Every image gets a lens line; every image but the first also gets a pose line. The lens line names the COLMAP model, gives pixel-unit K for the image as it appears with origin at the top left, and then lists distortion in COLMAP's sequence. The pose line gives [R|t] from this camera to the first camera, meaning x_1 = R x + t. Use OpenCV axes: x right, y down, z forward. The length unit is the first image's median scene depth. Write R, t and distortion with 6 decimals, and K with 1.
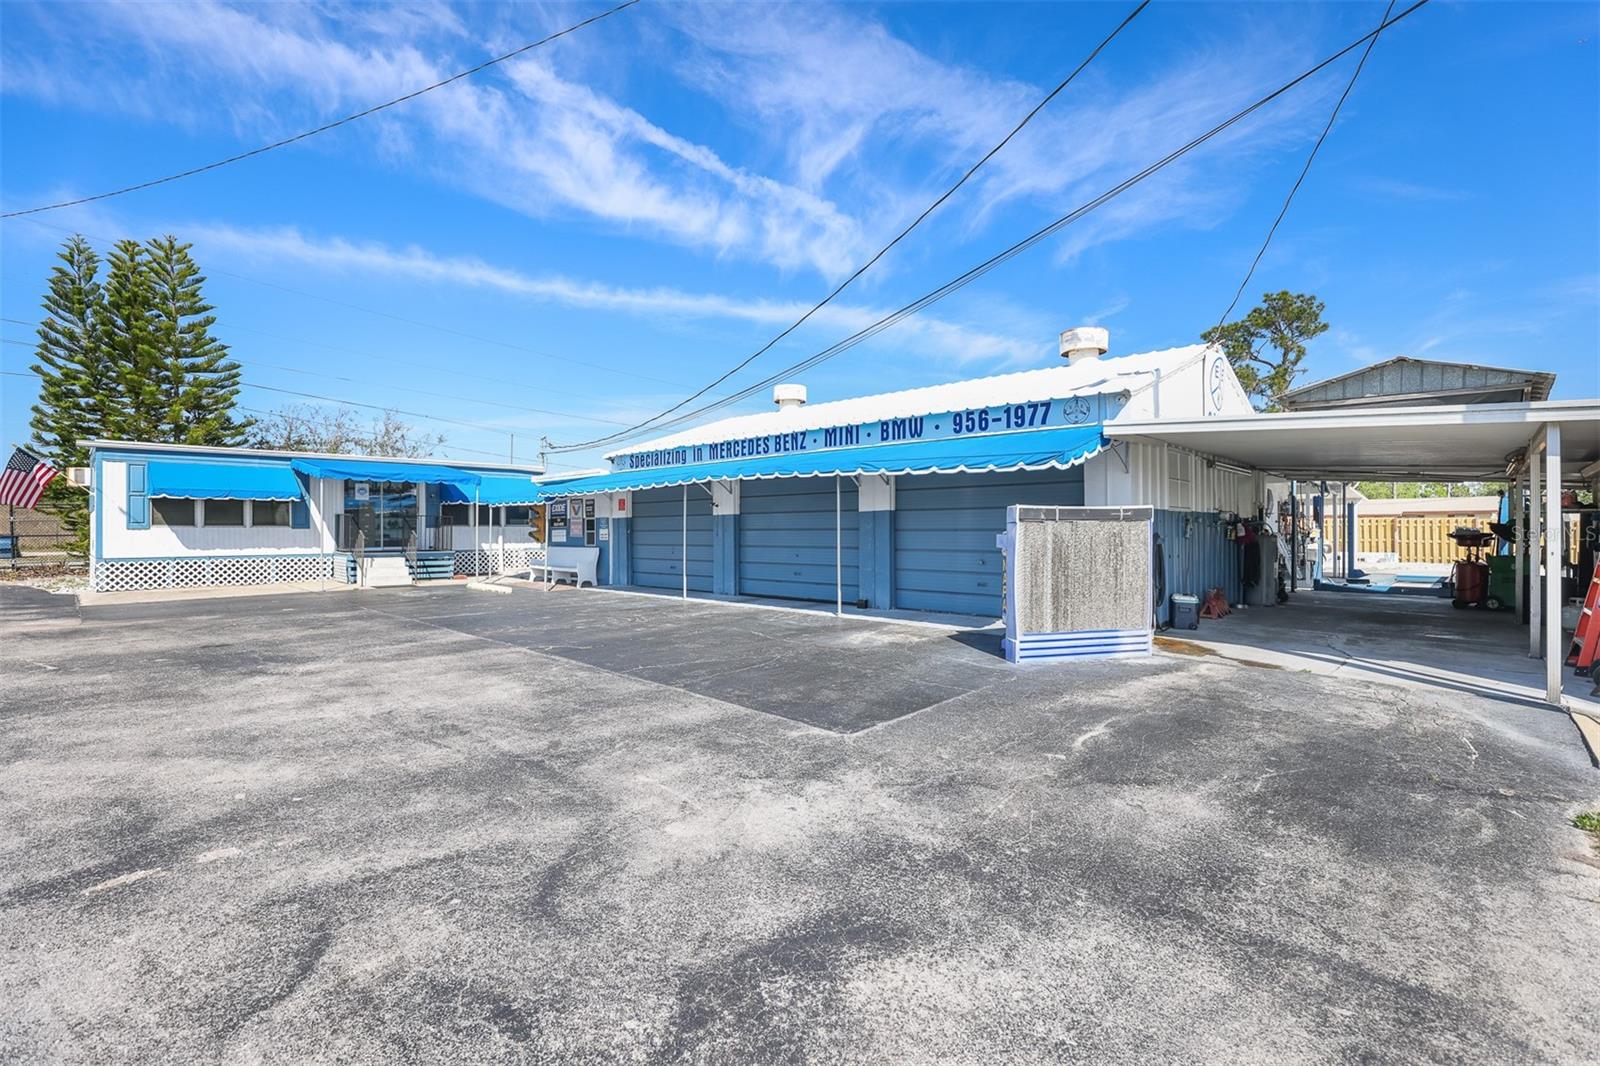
lens RADIAL K [[729.9, 0, 806.6], [0, 729.9, 528.8], [0, 0, 1]] dist [-0.020662, 0.000120]
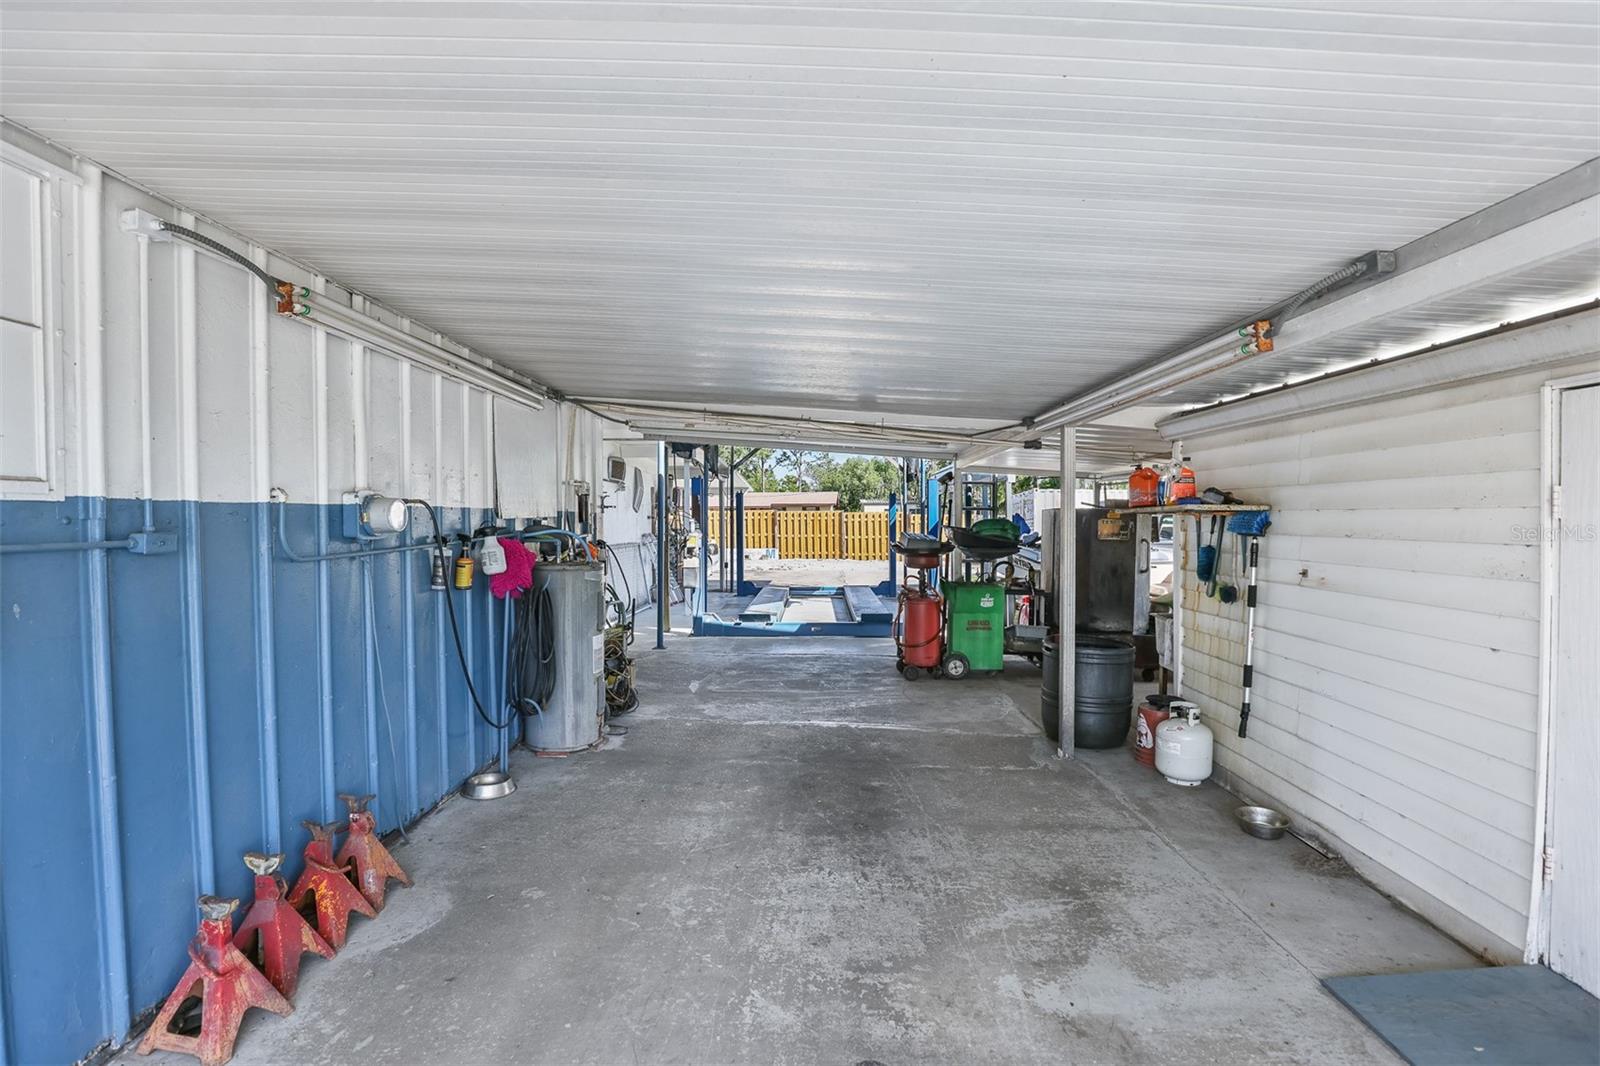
lens RADIAL K [[729.9, 0, 806.6], [0, 729.9, 528.8], [0, 0, 1]] dist [-0.020662, 0.000120]
pose [[0.732304, -0.014226, 0.680829, 0.317753], [0.004264, 0.999858, 0.016305, -0.010544], [-0.680964, -0.009038, 0.732261, 0.436212]]
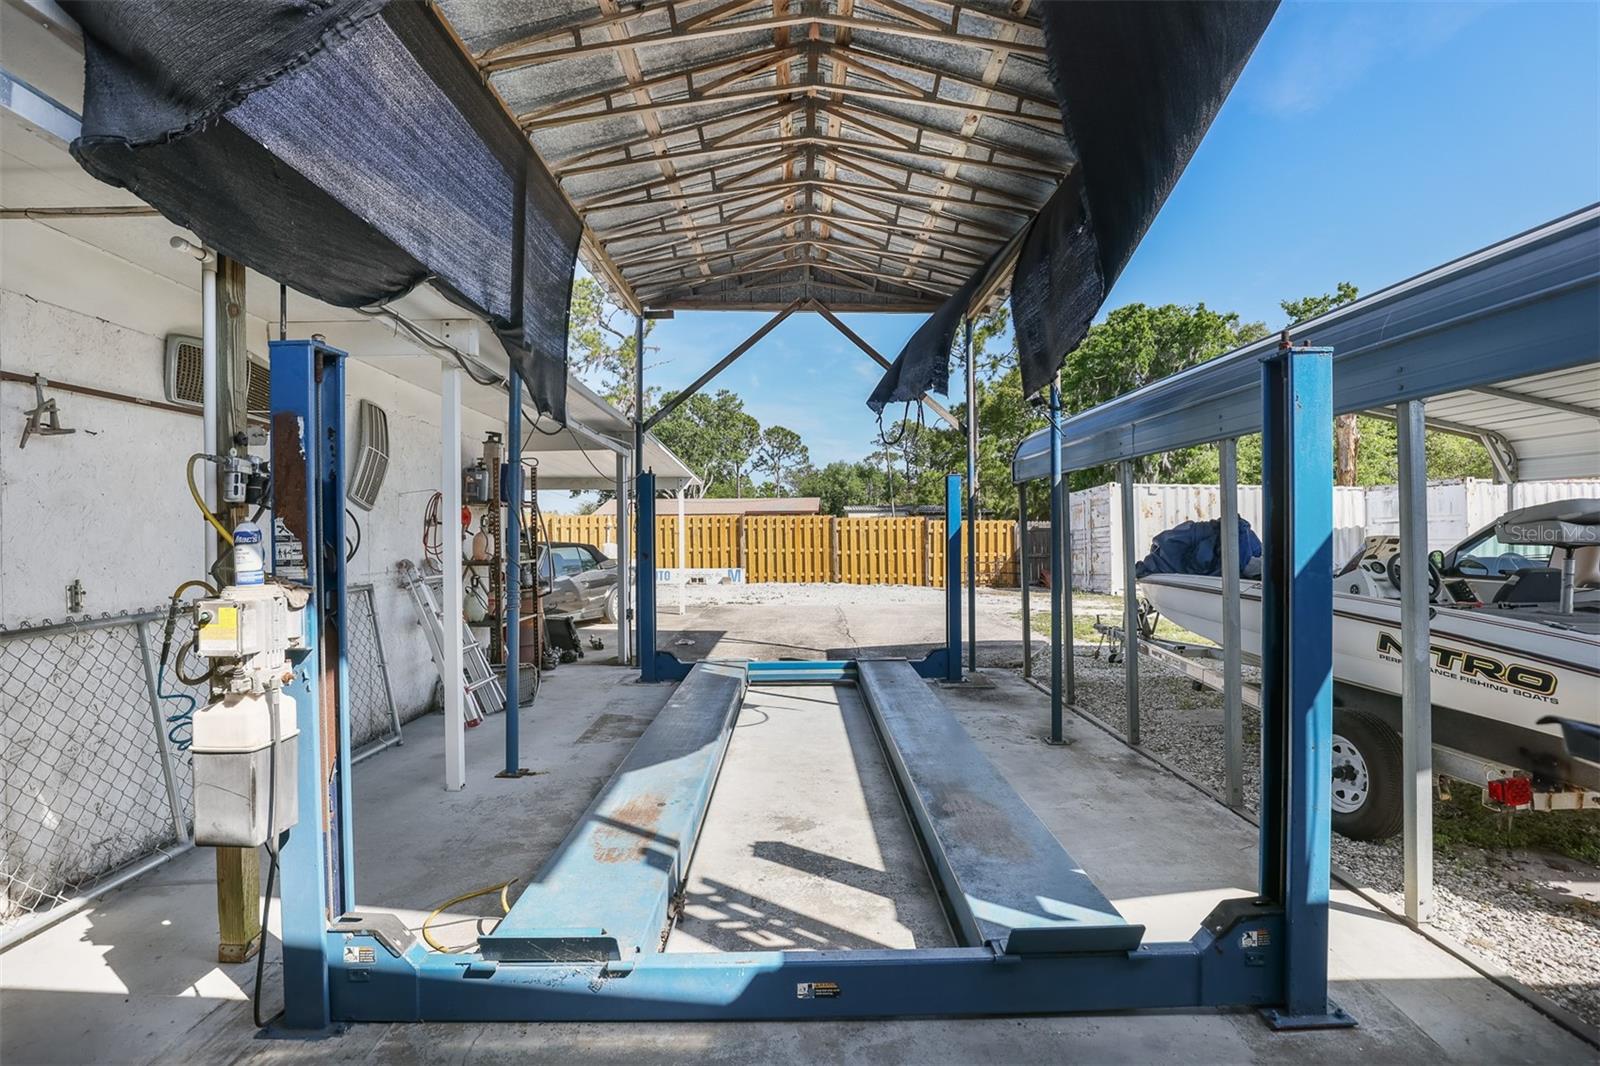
lens RADIAL K [[727.6, 0, 808.4], [0, 727.6, 545.6], [0, 0, 1]] dist [-0.015796, 0.000064]
pose [[0.710677, -0.023760, 0.703117, 0.593709], [0.006397, 0.999606, 0.027313, -0.008190], [-0.703489, -0.014913, 0.710549, 0.730095]]
